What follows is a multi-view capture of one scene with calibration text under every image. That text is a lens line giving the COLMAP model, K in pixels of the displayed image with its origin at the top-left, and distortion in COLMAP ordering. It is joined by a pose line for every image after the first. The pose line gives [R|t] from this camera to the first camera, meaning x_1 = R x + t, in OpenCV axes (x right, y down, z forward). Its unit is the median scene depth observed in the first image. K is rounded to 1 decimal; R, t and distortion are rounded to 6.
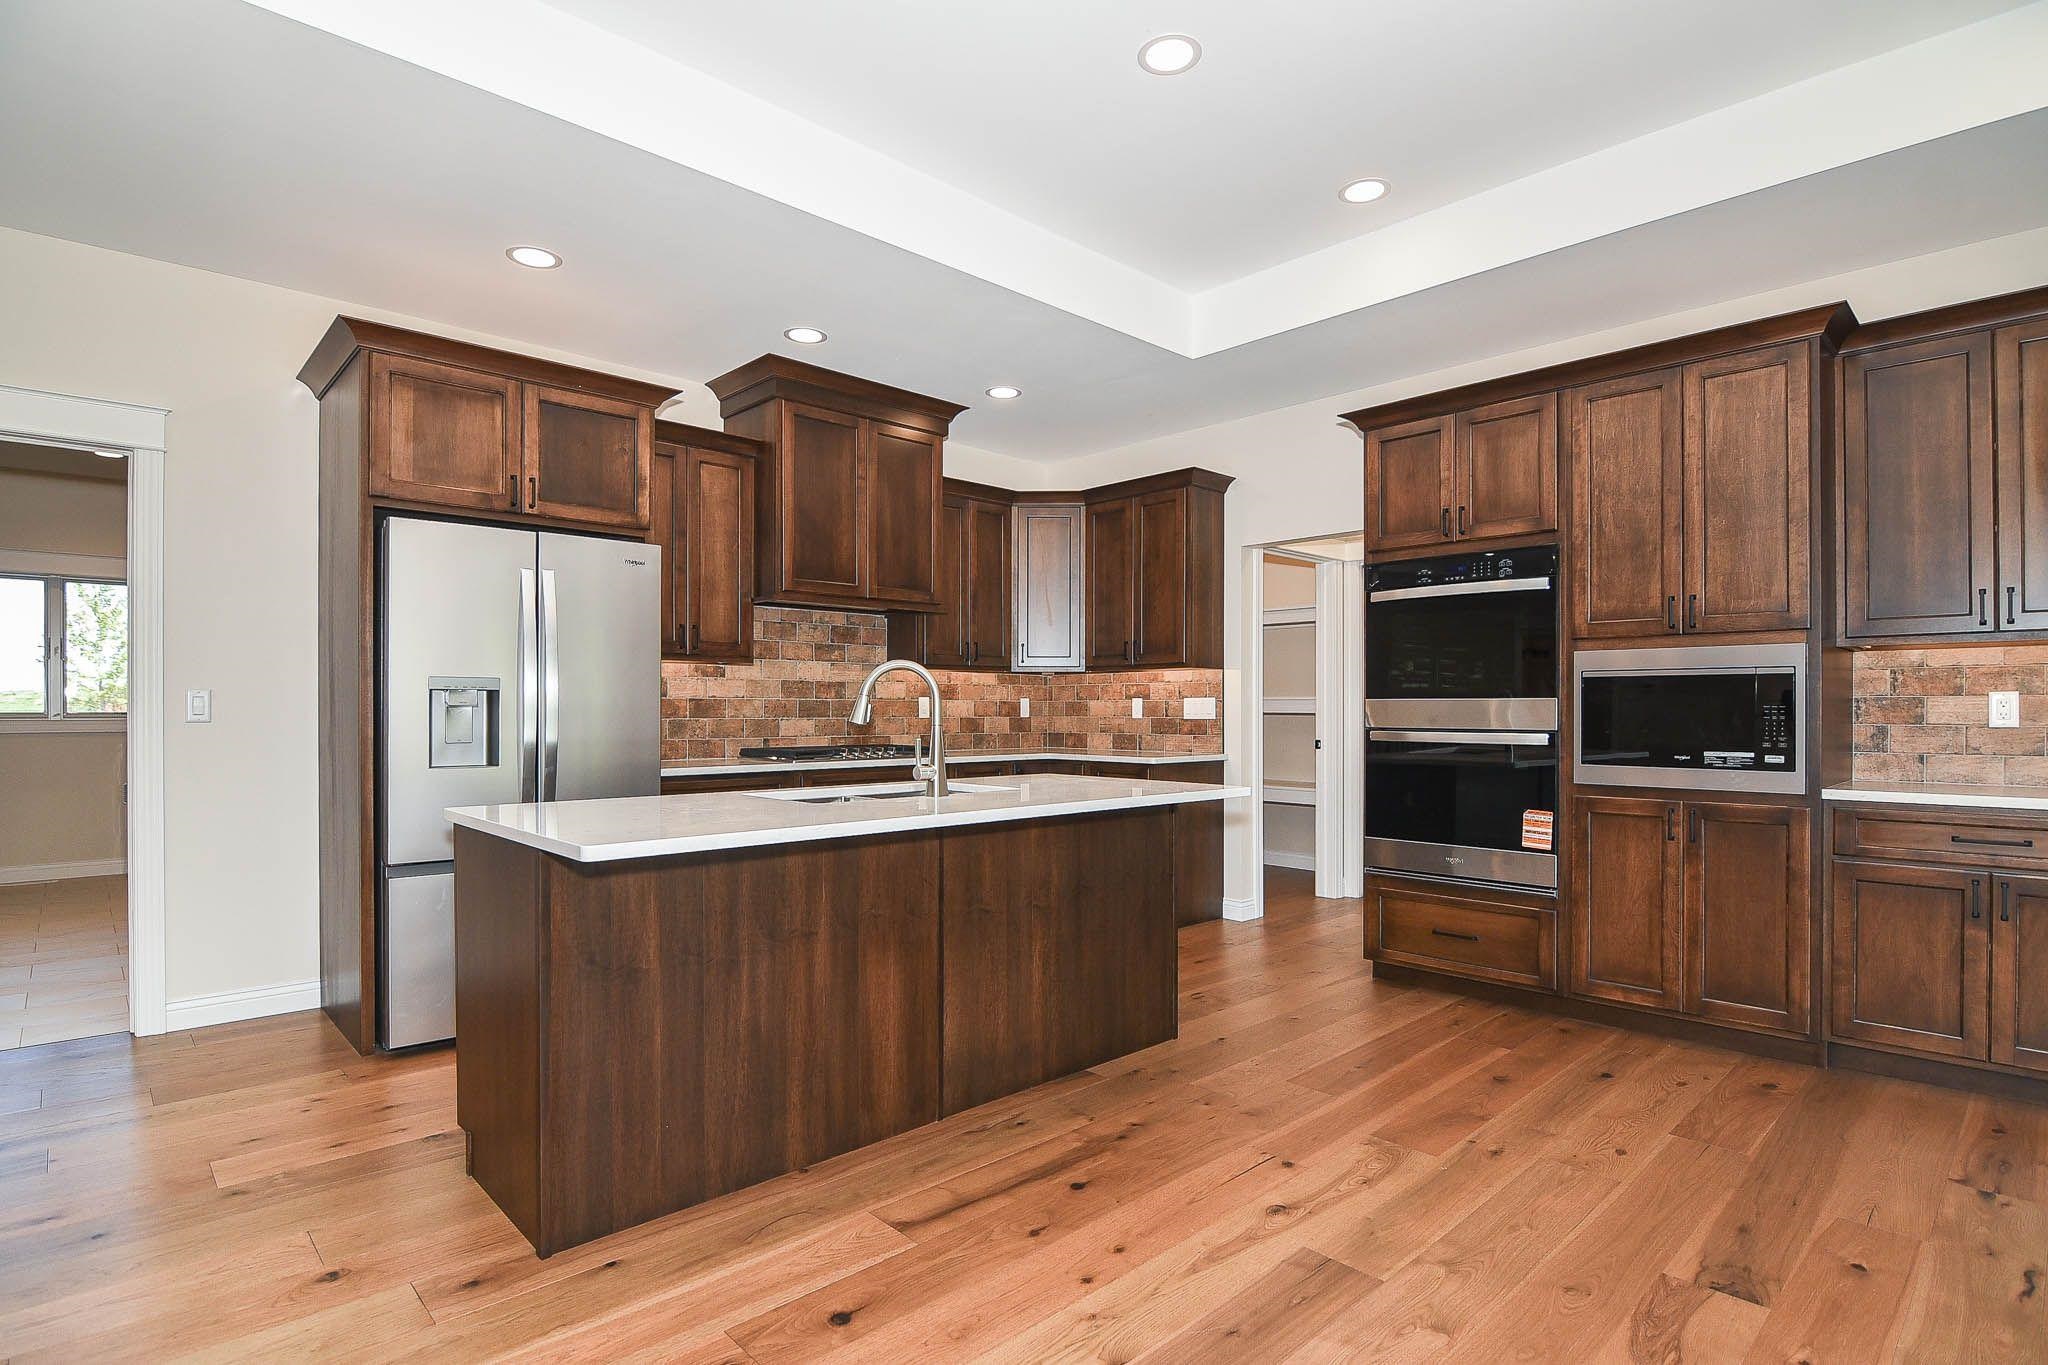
lens RADIAL K [[1021.4, 0, 1015.9], [0, 1021.4, 706.7], [0, 0, 1]] dist [-0.000603, -0.014531]
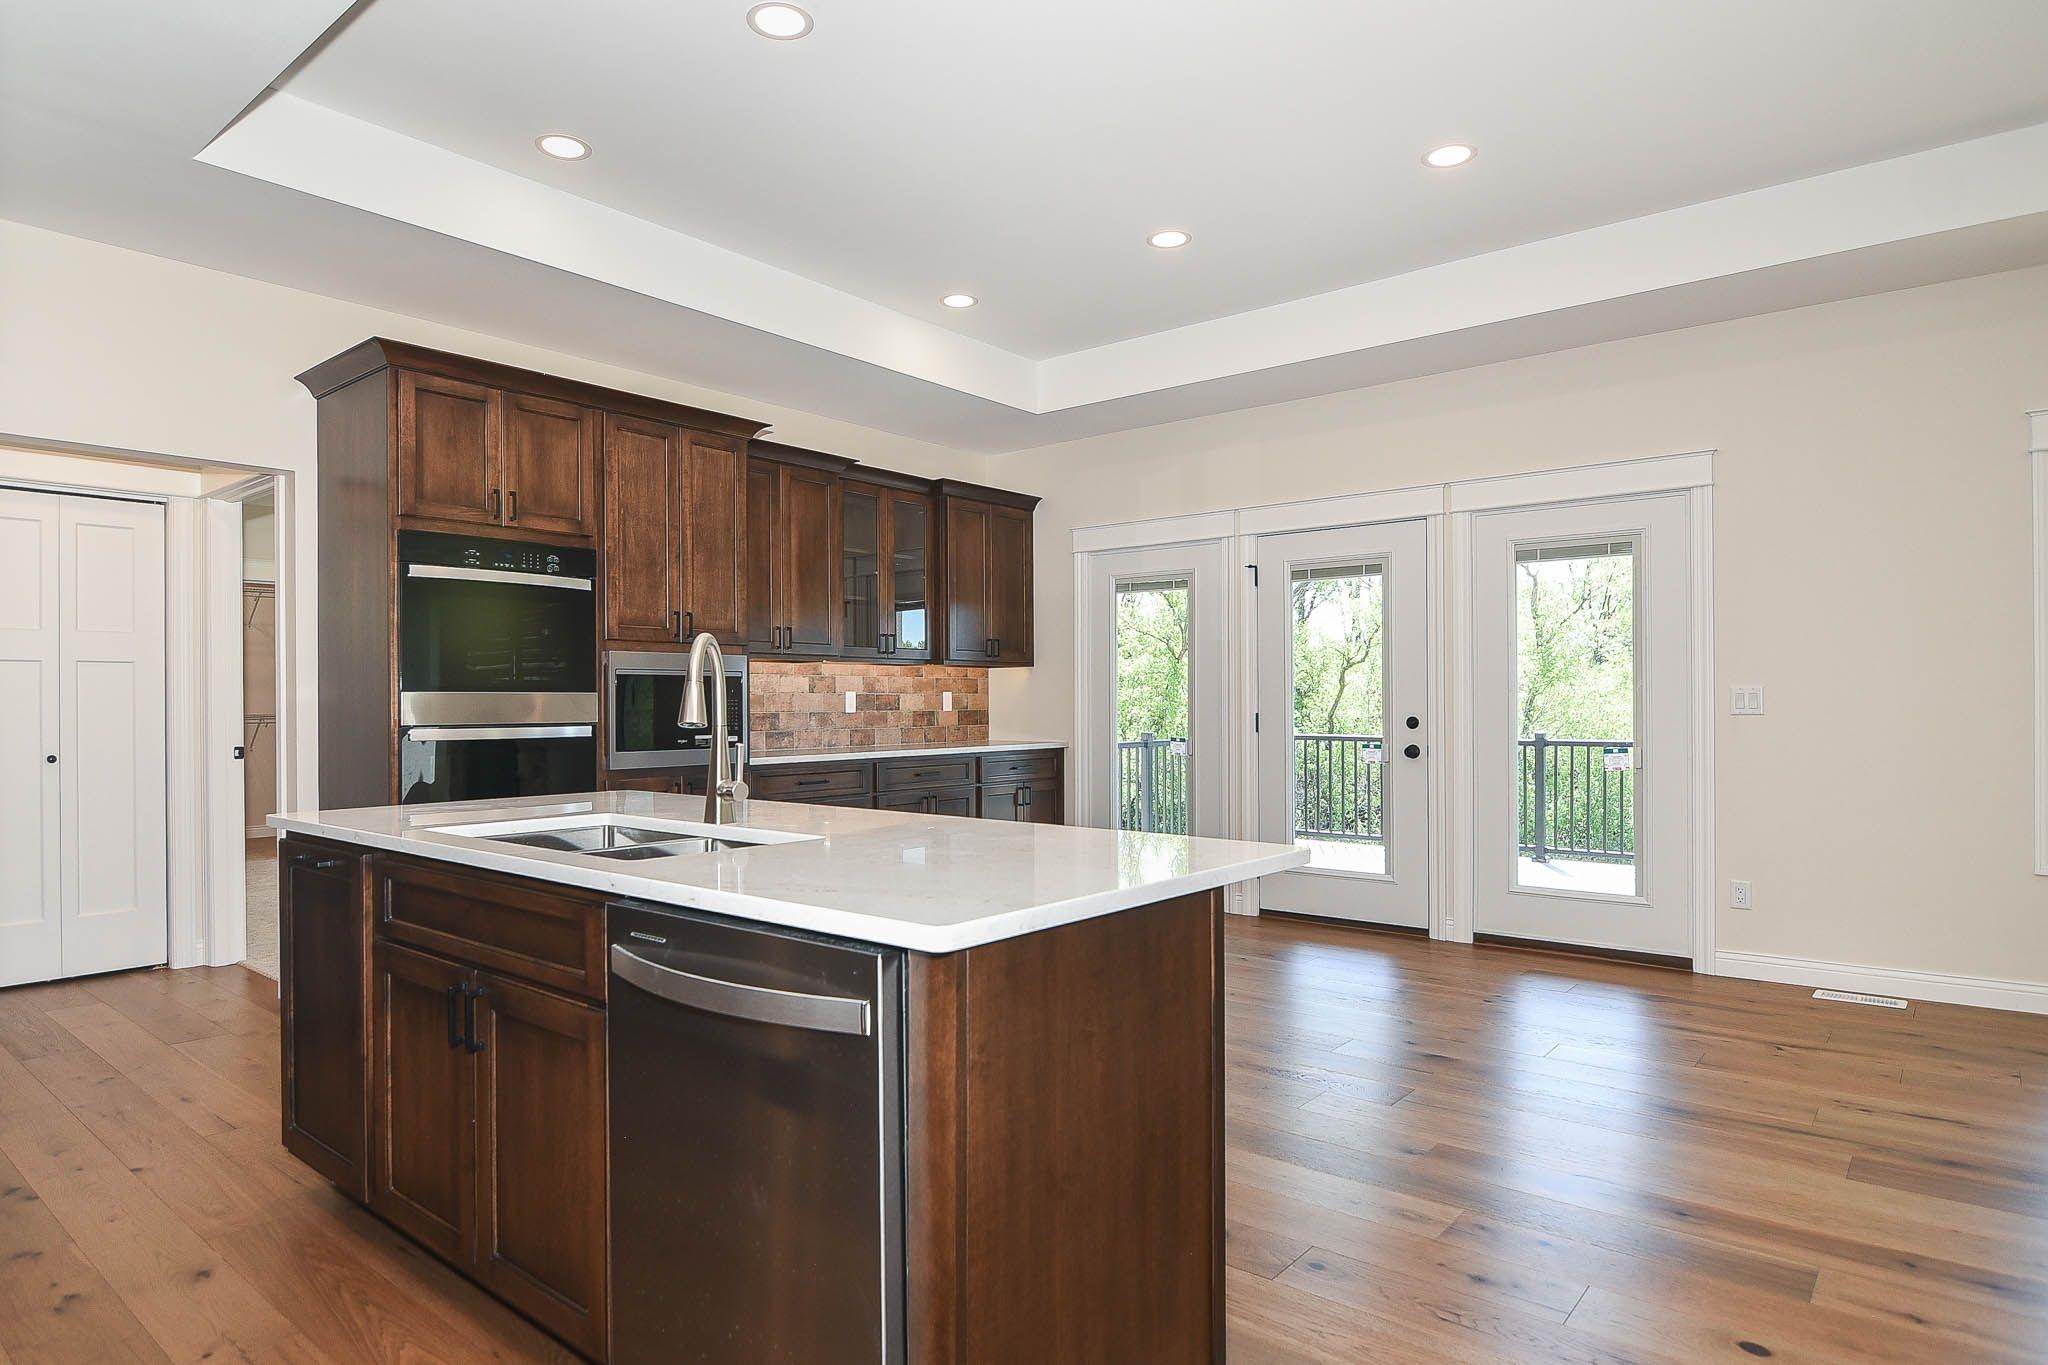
lens RADIAL K [[1162.8, 0, 993.4], [0, 1162.8, 699.2], [0, 0, 1]] dist [-0.003252, -0.001711]
pose [[-0.112007, 0.001716, 0.993706, -0.762937], [0.001521, 0.999998, -0.001555, 0.001034], [-0.993706, 0.001337, -0.112010, 0.738228]]
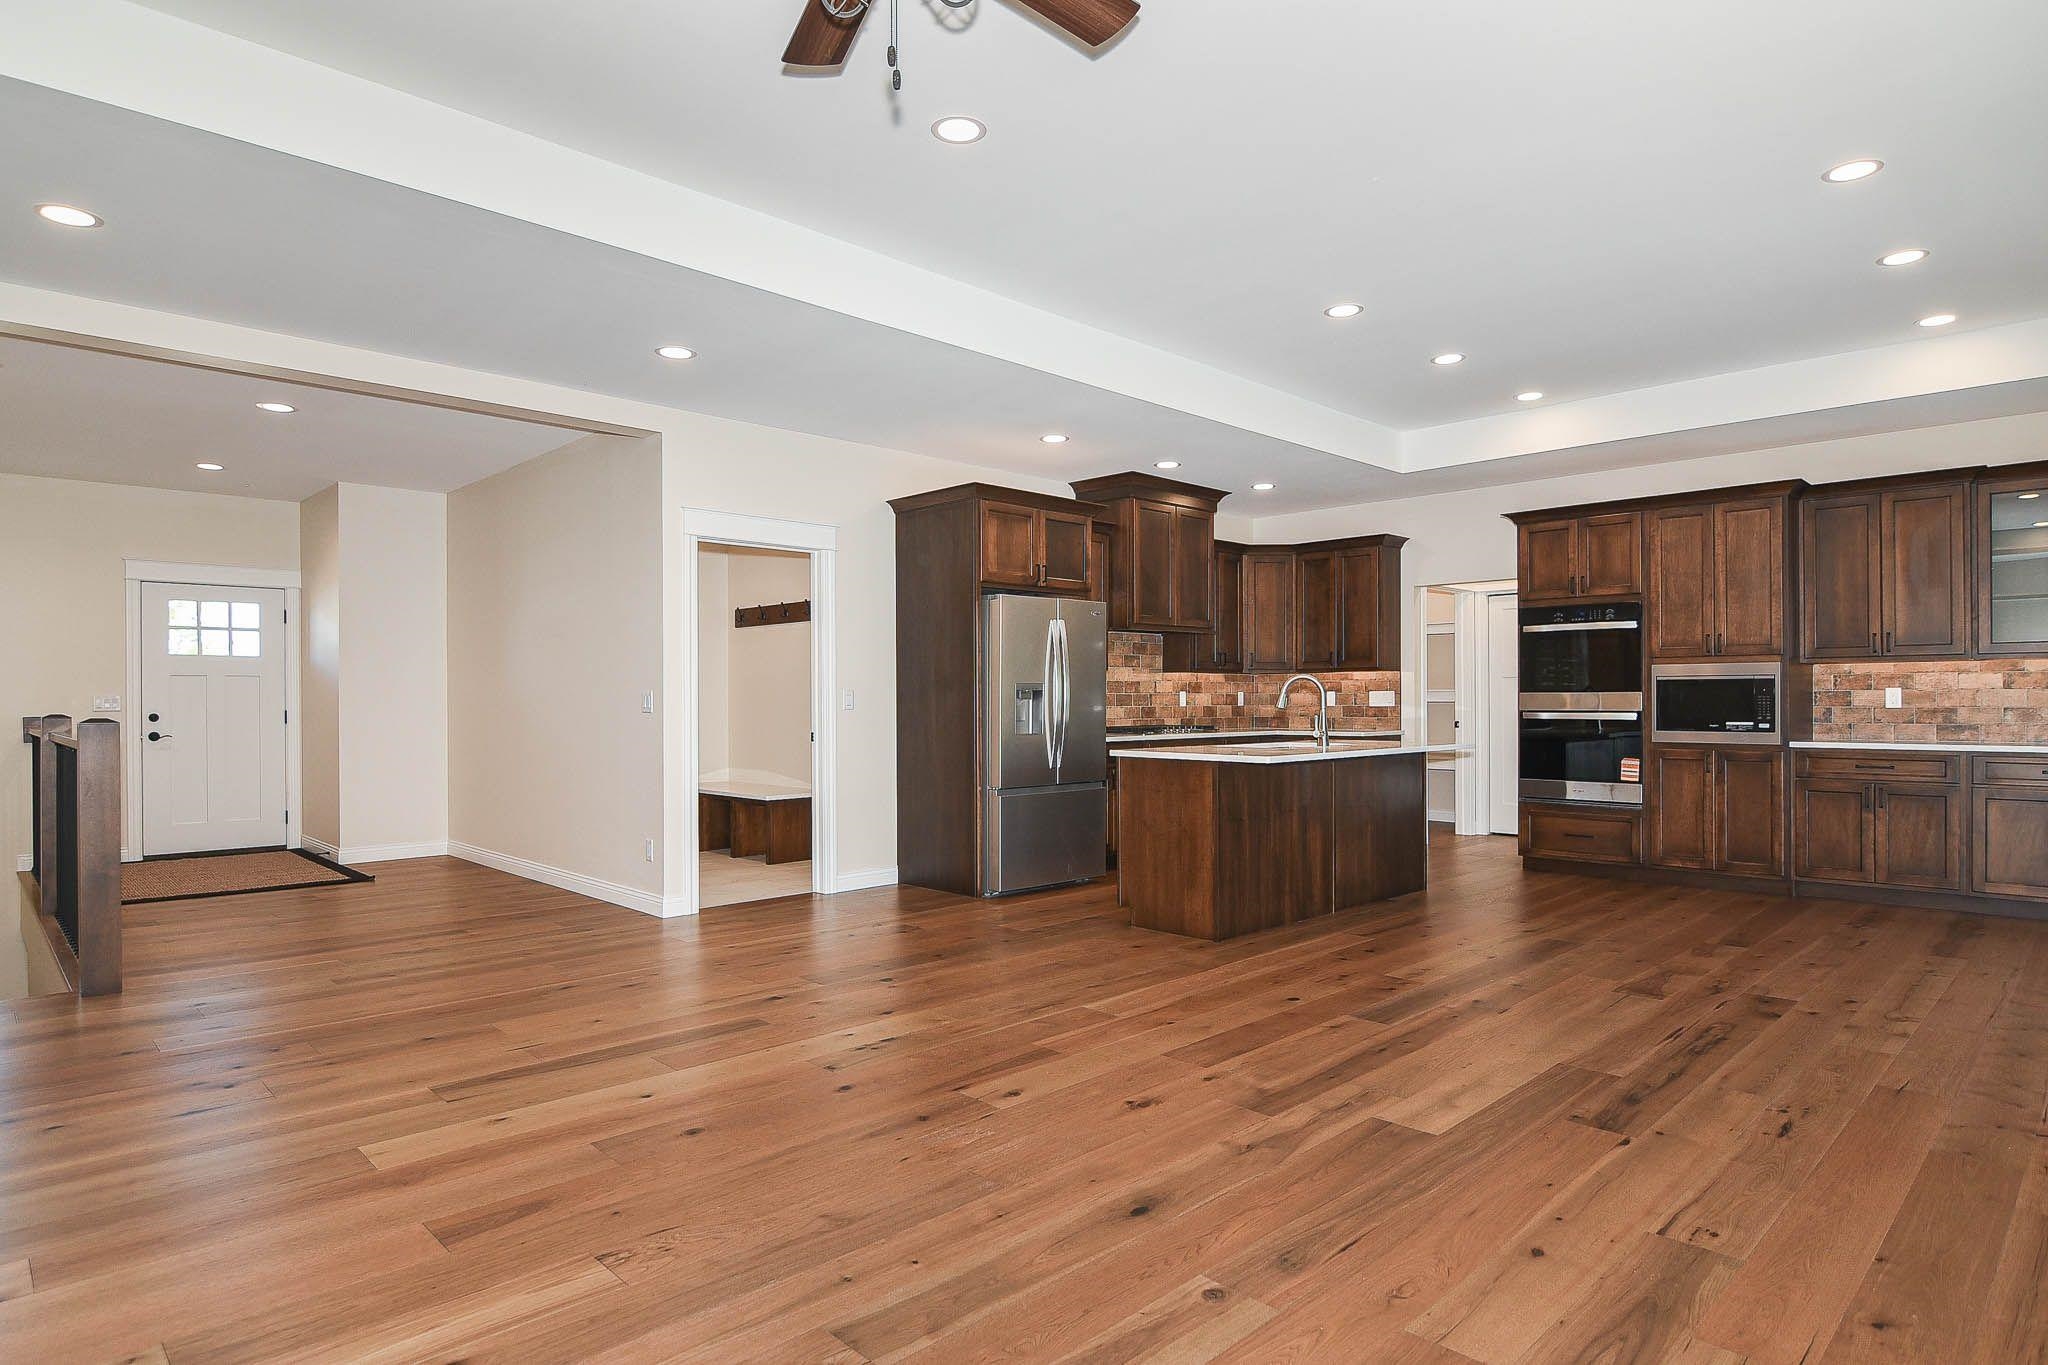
lens RADIAL K [[1130.8, 0, 1020.3], [0, 1130.8, 693.8], [0, 0, 1]] dist [0.003614, -0.017989]
pose [[0.999765, -0.003897, 0.021344, -0.560072], [0.003946, 0.999990, -0.002236, -0.005653], [-0.021335, 0.002320, 0.999770, -0.884796]]
